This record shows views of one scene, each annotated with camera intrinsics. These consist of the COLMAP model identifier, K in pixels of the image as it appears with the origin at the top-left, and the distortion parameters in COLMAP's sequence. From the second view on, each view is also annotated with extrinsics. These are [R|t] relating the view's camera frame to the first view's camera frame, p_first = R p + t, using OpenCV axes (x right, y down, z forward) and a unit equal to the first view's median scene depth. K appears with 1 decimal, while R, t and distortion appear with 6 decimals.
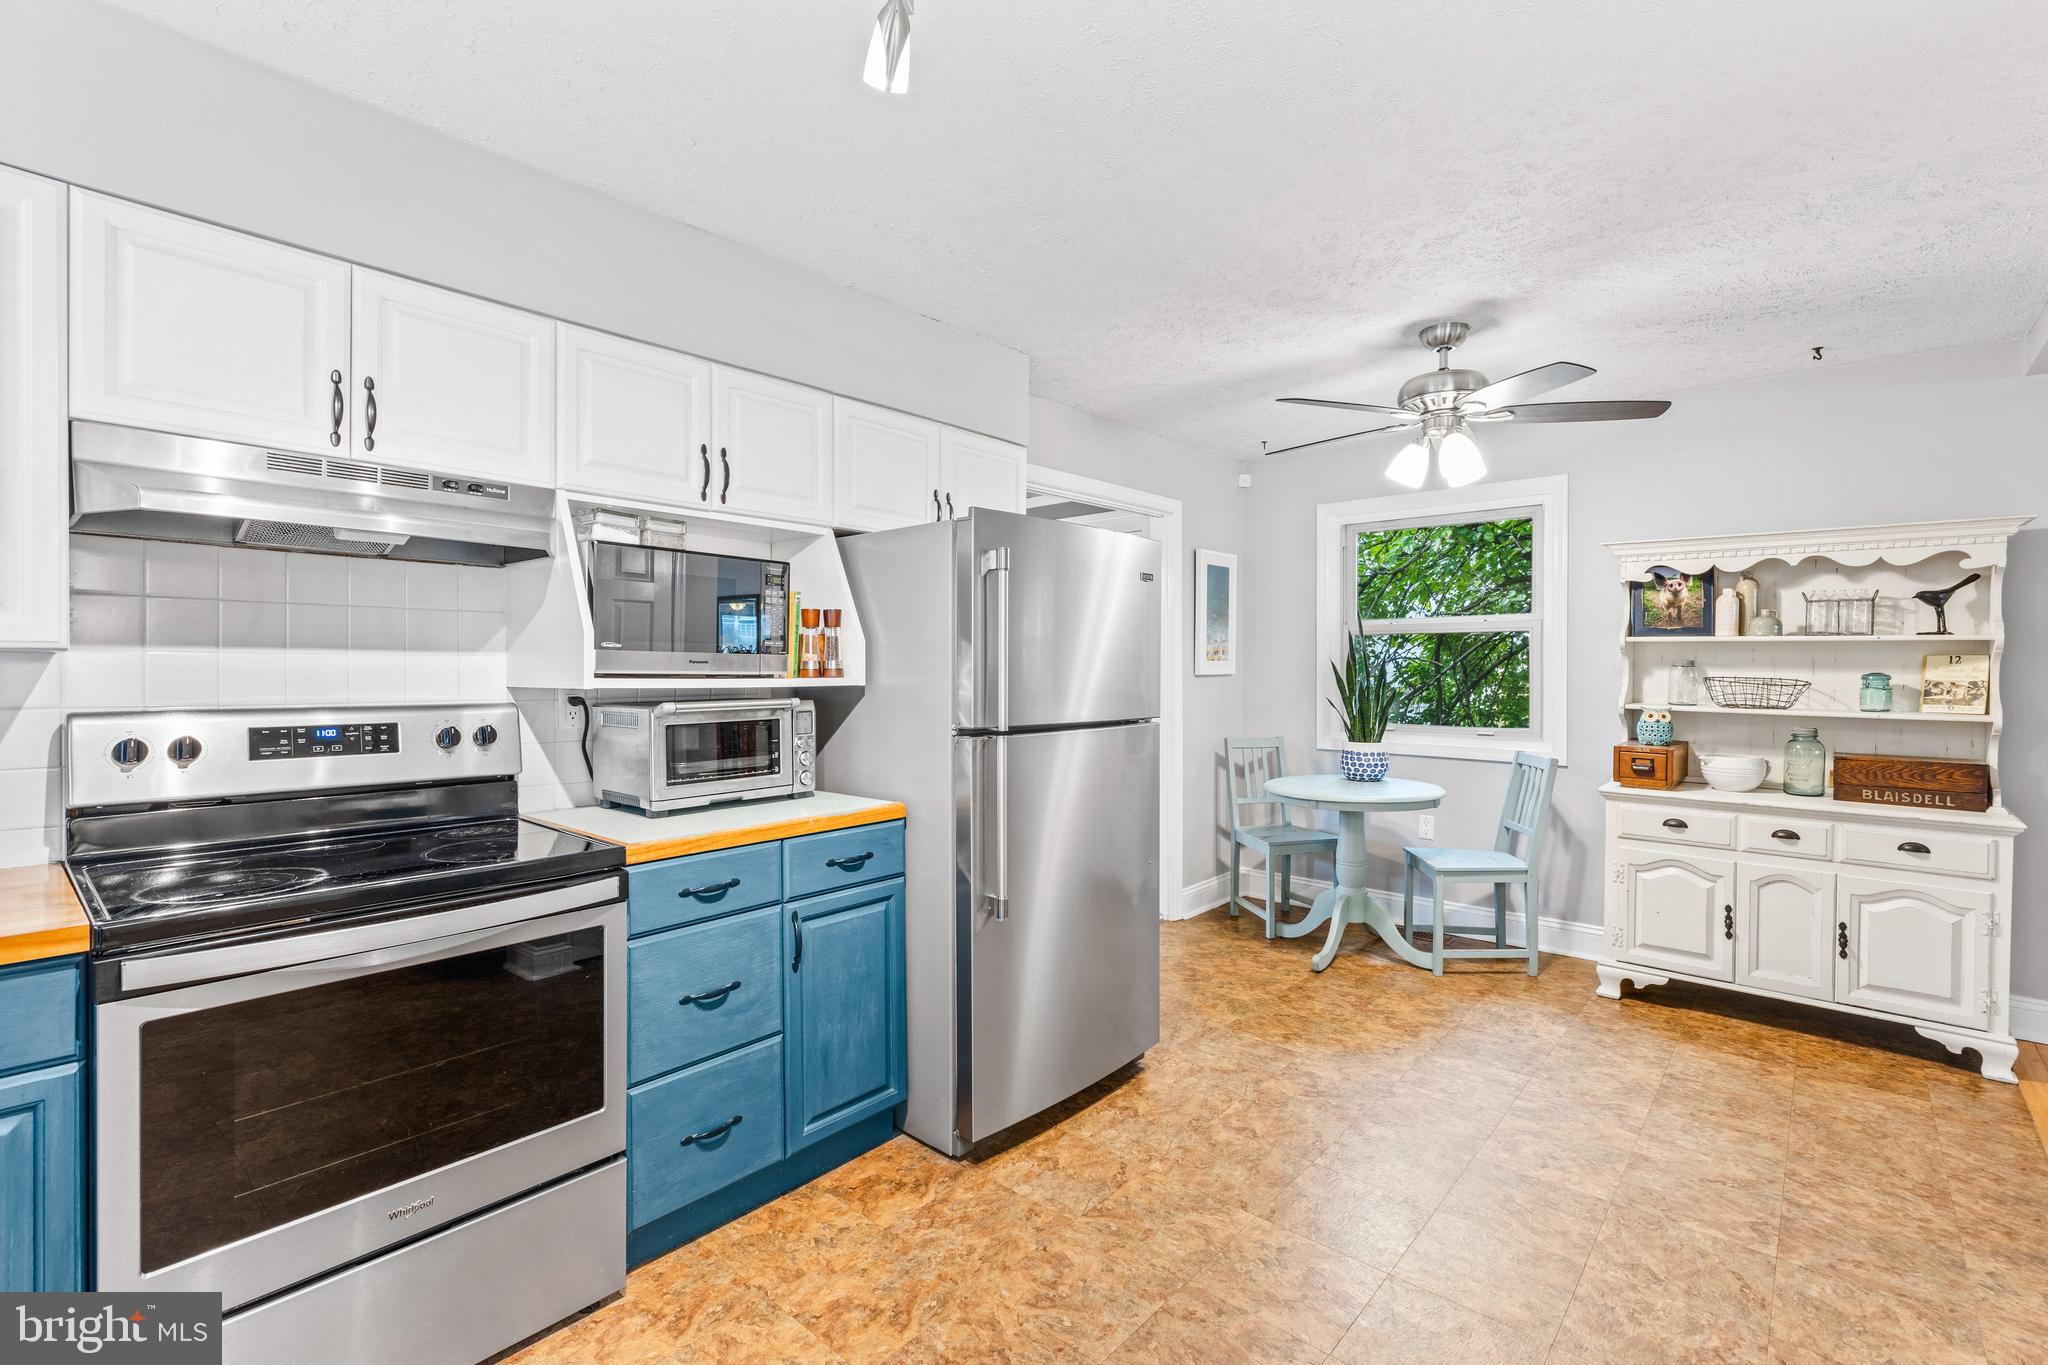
lens RADIAL K [[916.5, 0, 1028.3], [0, 916.5, 669.1], [0, 0, 1]] dist [0.002811, -0.000064]
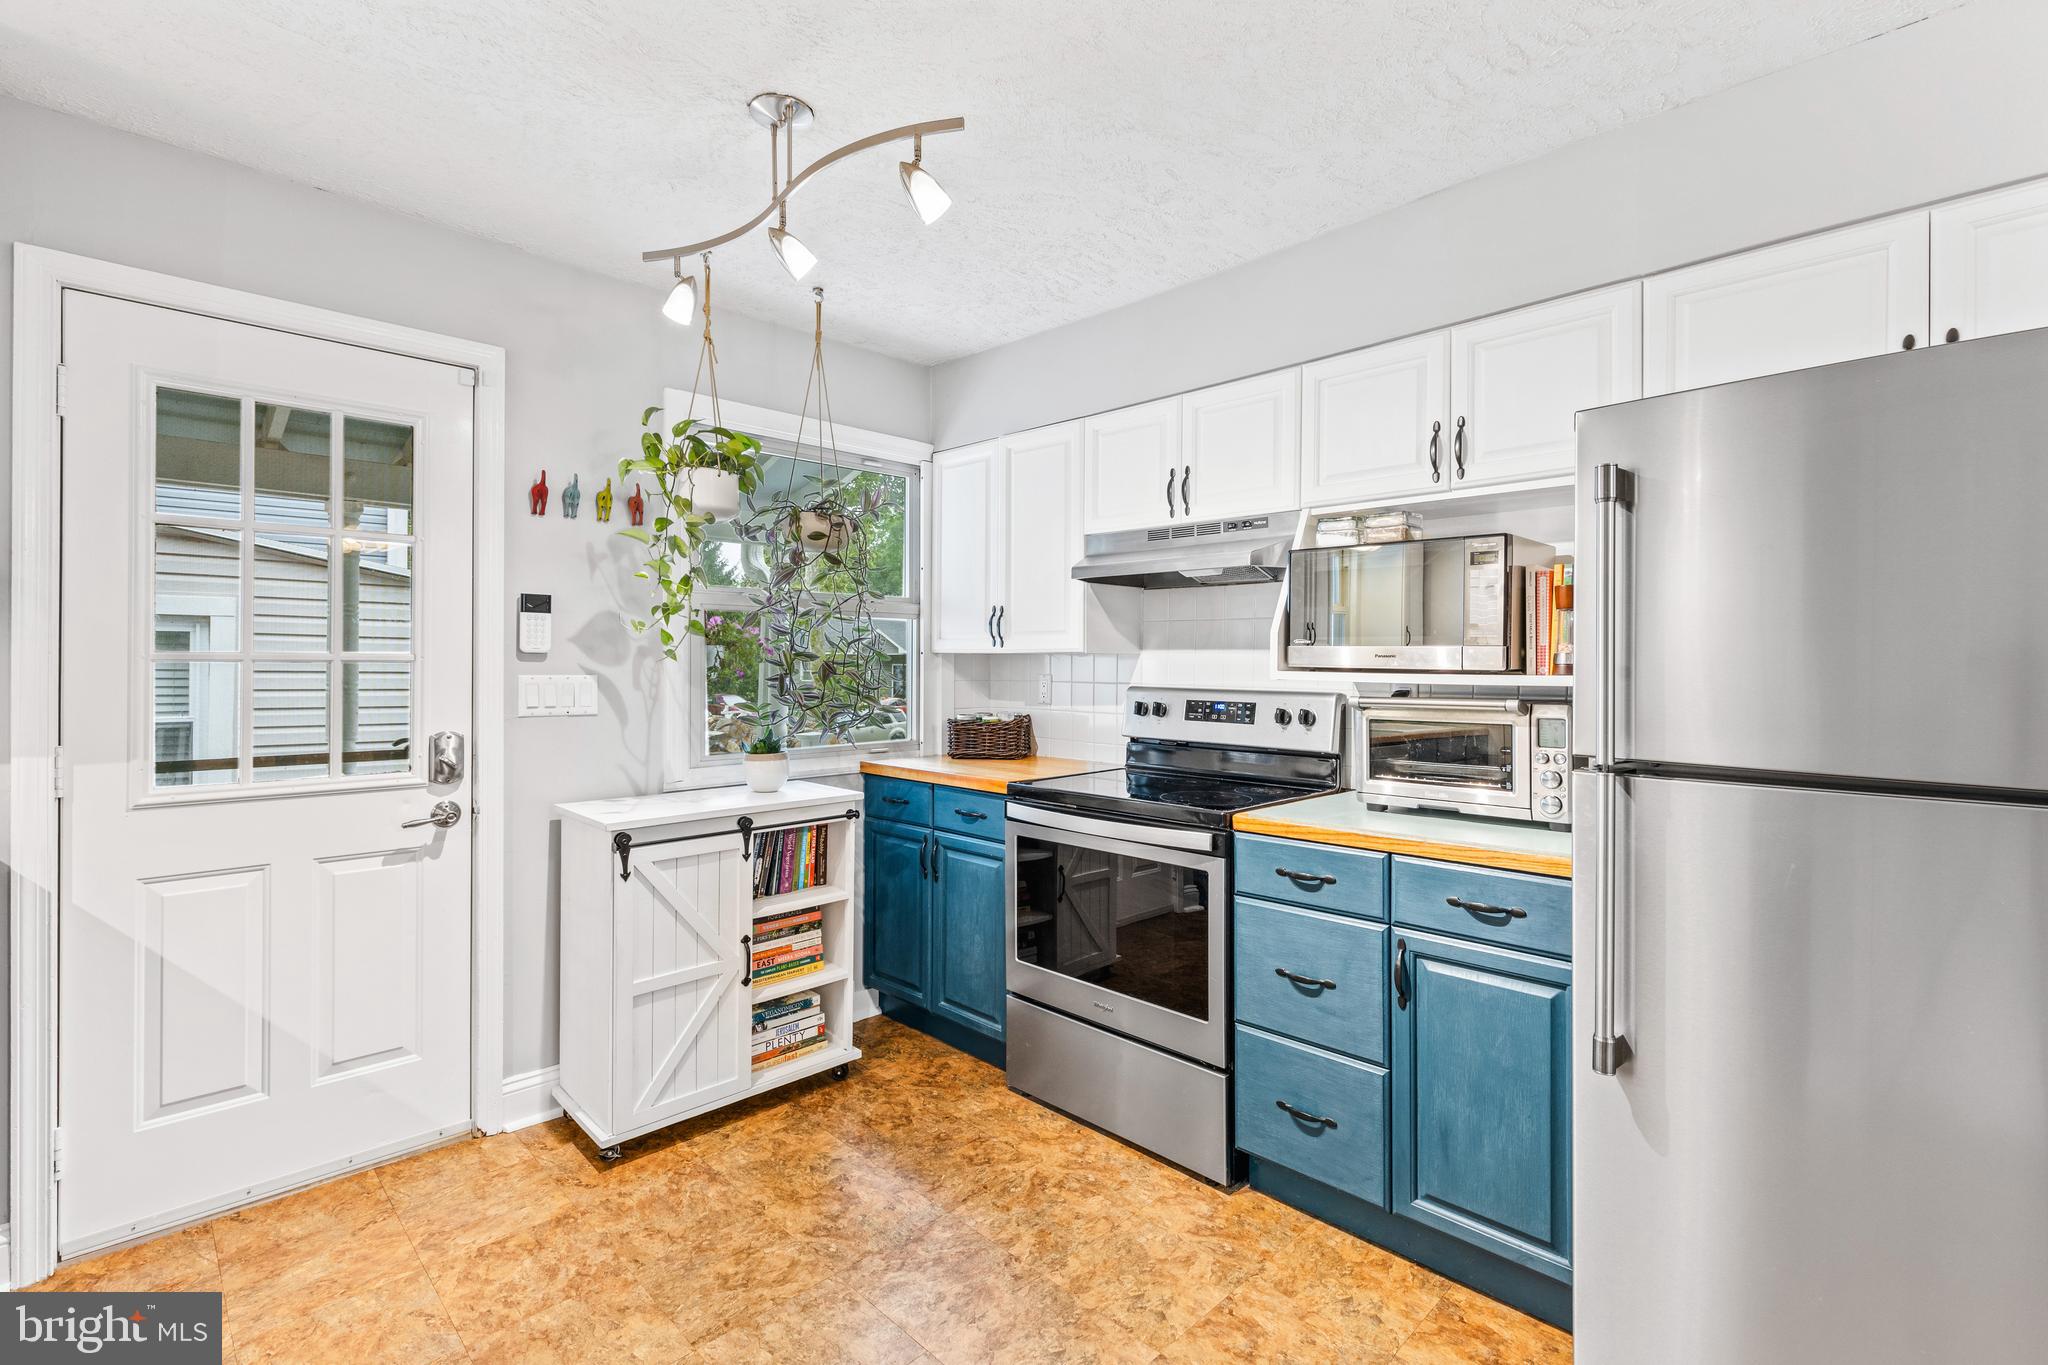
lens RADIAL K [[922.5, 0, 1022.2], [0, 922.5, 661.7], [0, 0, 1]] dist [0.000688, -0.000194]
pose [[-0.071682, -0.003327, -0.997422, 0.671281], [-0.005917, 0.999978, -0.002911, 0.003363], [0.997410, 0.005693, -0.071700, 0.718808]]
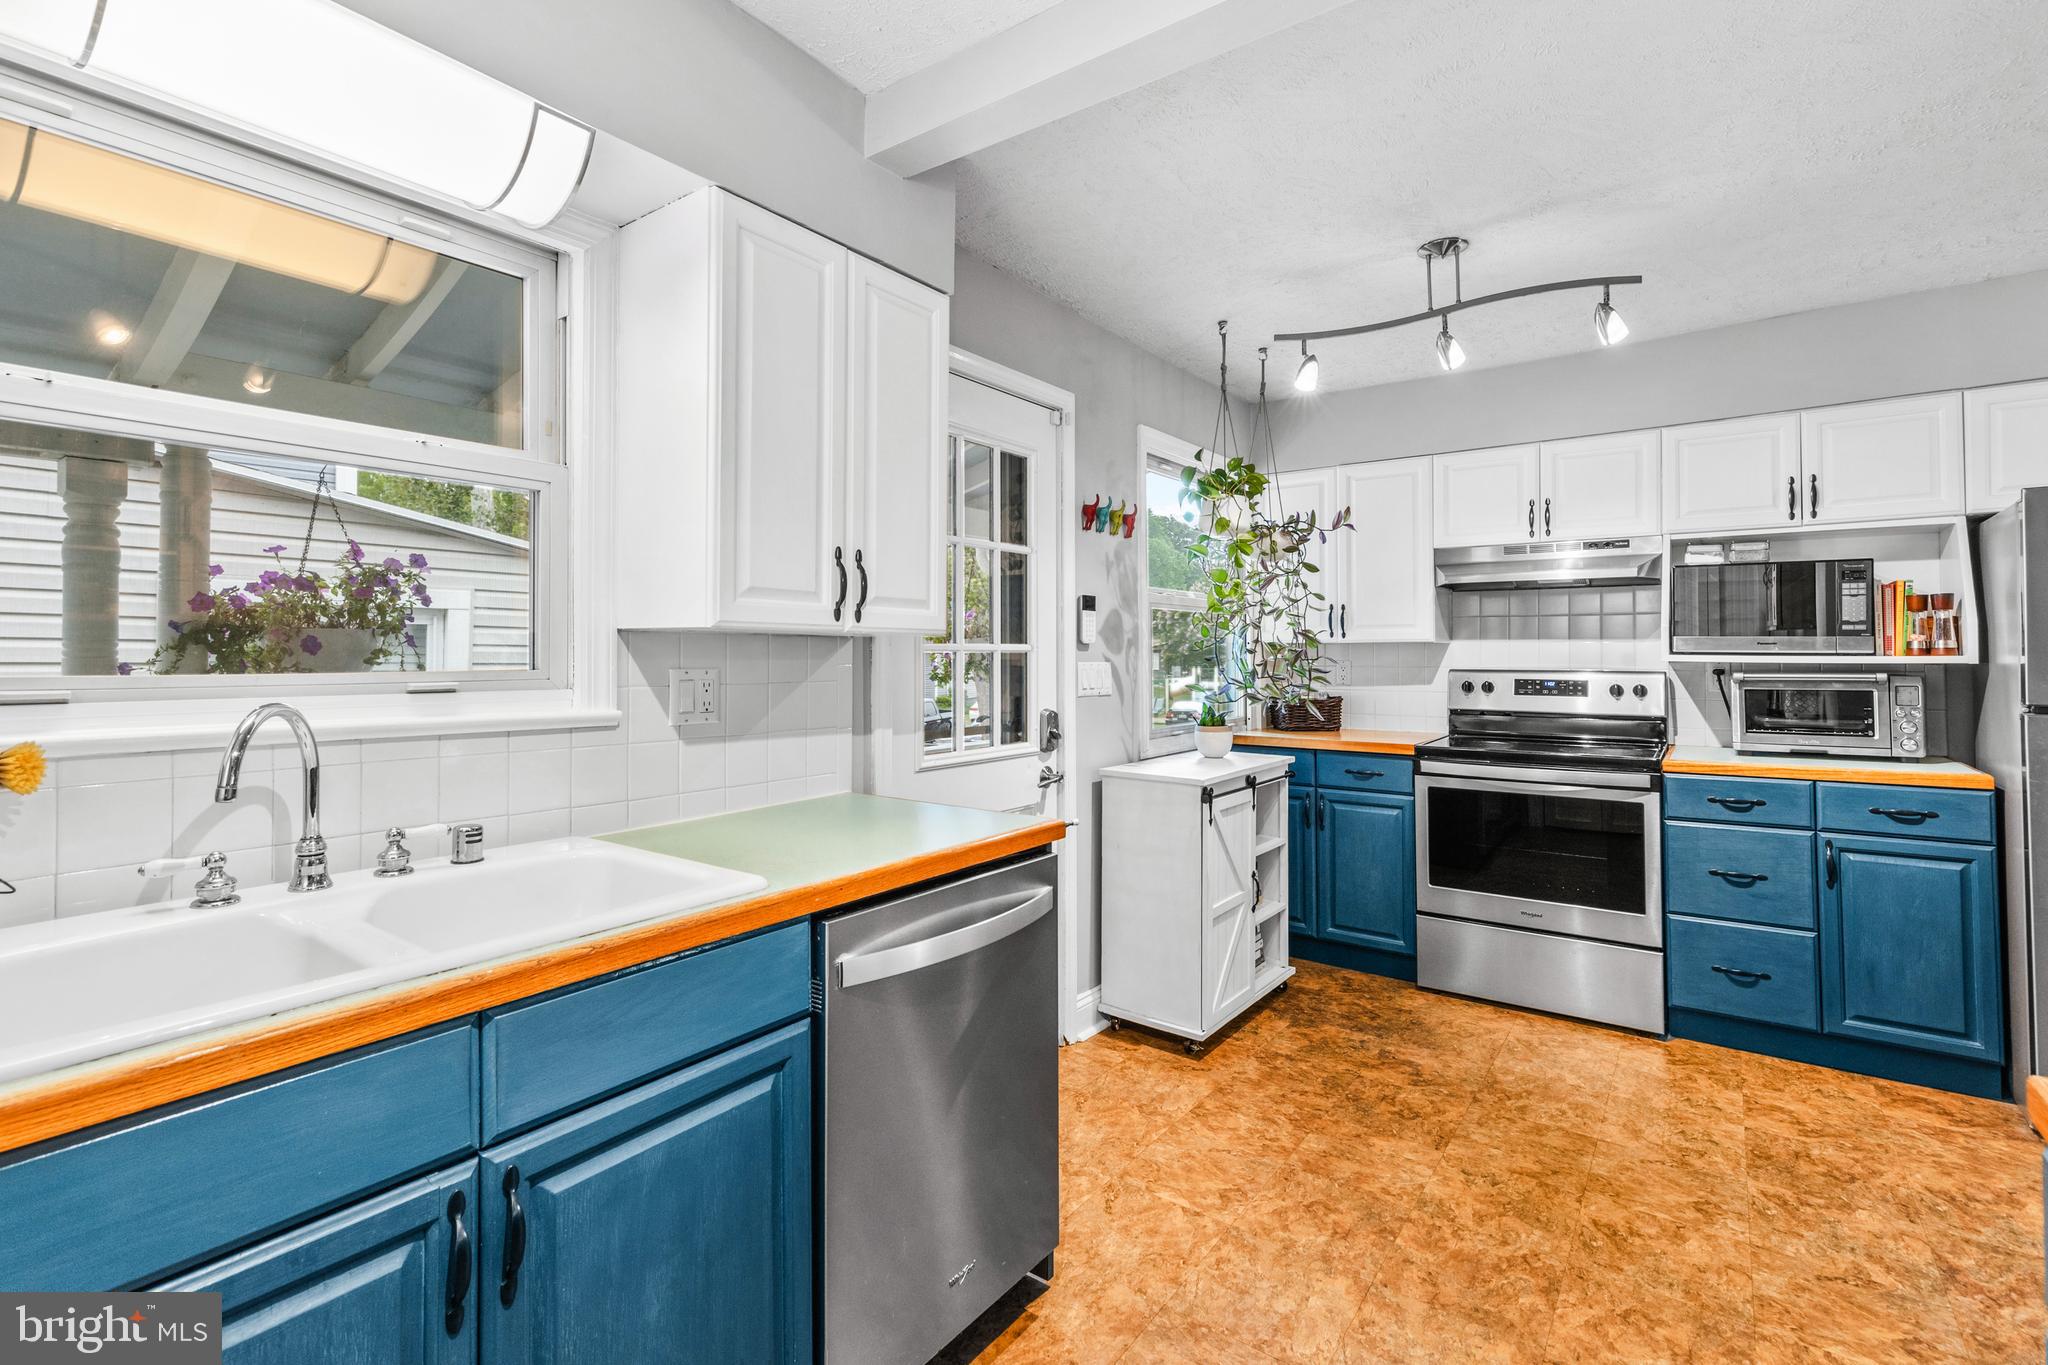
lens RADIAL K [[927.5, 0, 1018.7], [0, 927.5, 637.4], [0, 0, 1]] dist [0.000370, 0.000662]
pose [[0.076697, -0.019484, -0.996864, 0.965612], [-0.000578, 0.999808, -0.019586, 0.011032], [0.997054, 0.002078, 0.076671, -0.217248]]
